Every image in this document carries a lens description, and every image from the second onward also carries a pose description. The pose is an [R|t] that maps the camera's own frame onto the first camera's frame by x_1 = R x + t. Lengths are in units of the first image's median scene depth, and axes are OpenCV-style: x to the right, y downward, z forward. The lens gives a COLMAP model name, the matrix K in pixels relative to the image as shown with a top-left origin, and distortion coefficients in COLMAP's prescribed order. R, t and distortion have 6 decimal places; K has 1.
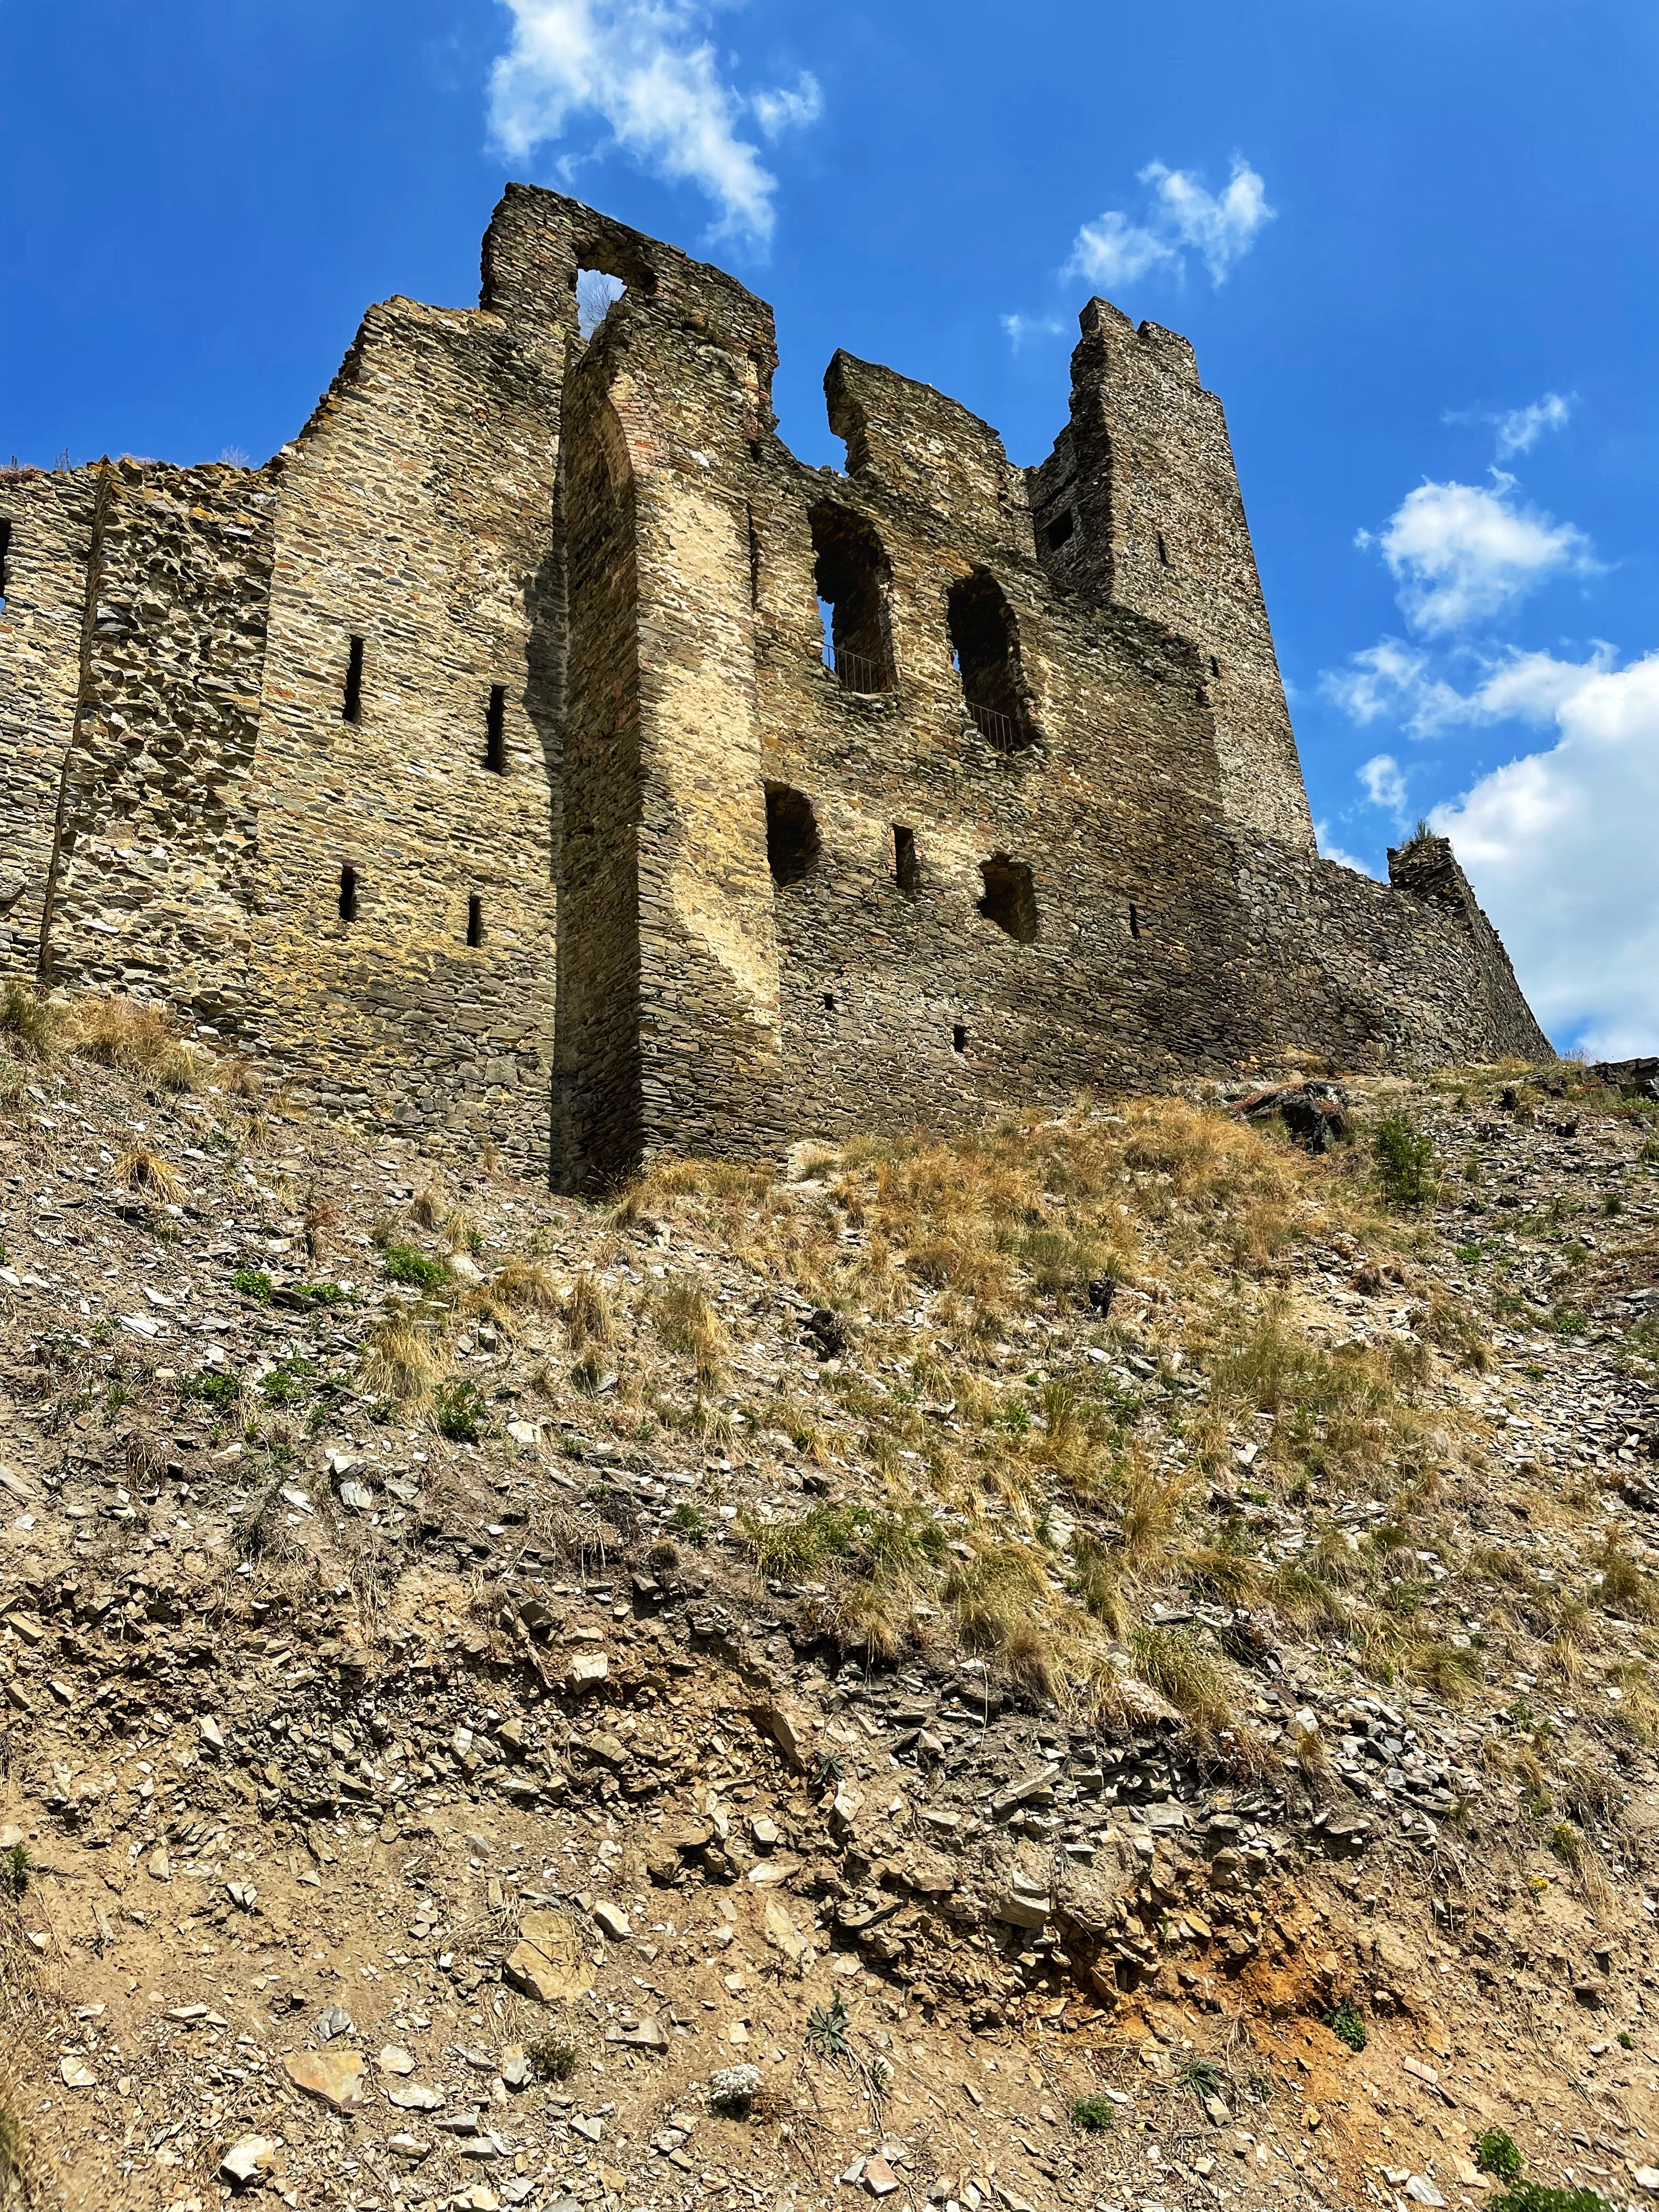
lens RADIAL K [[1664.8, 0, 829.5], [0, 1664.8, 1106.0], [0, 0, 1]] dist [0.100253, -0.163536]
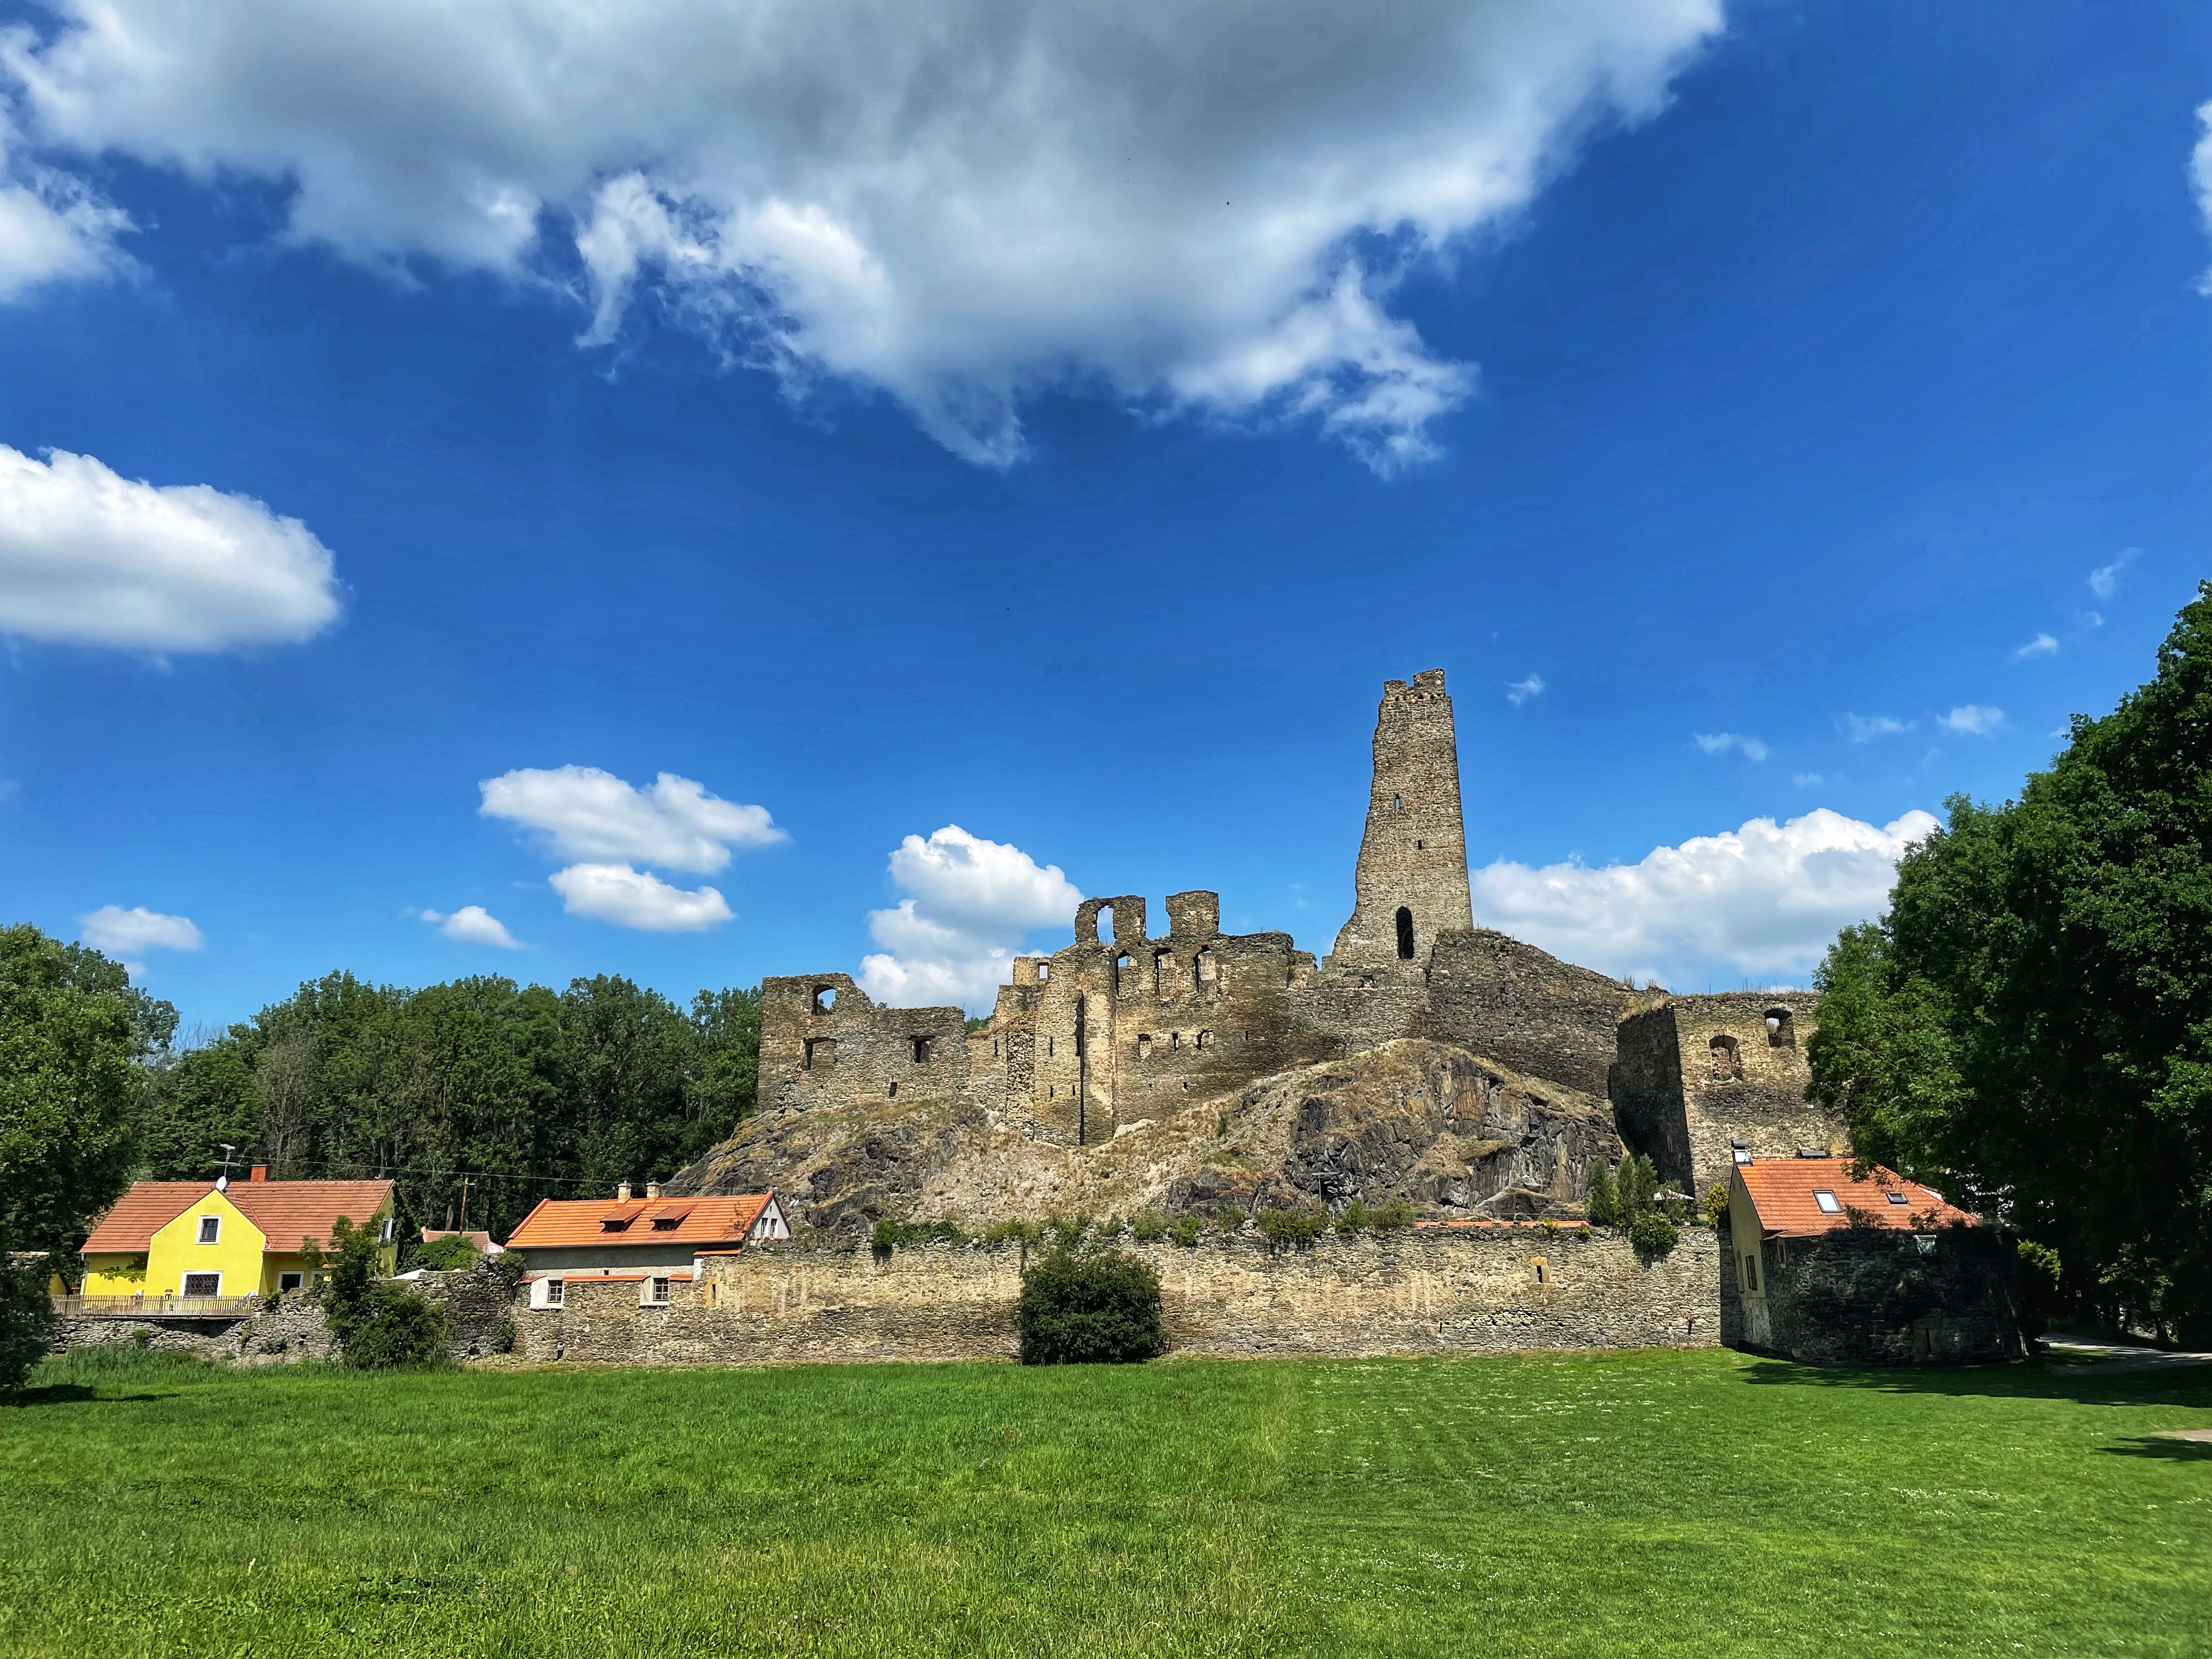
lens RADIAL K [[1664.8, 0, 1093.1], [0, 1664.8, 821.4], [0, 0, 1]] dist [0.100253, -0.163536]
pose [[0.656037, -0.147420, -0.740191, 3.933357], [0.258950, 0.965171, 0.037281, -1.125792], [0.708915, -0.216130, 0.671362, -2.398849]]
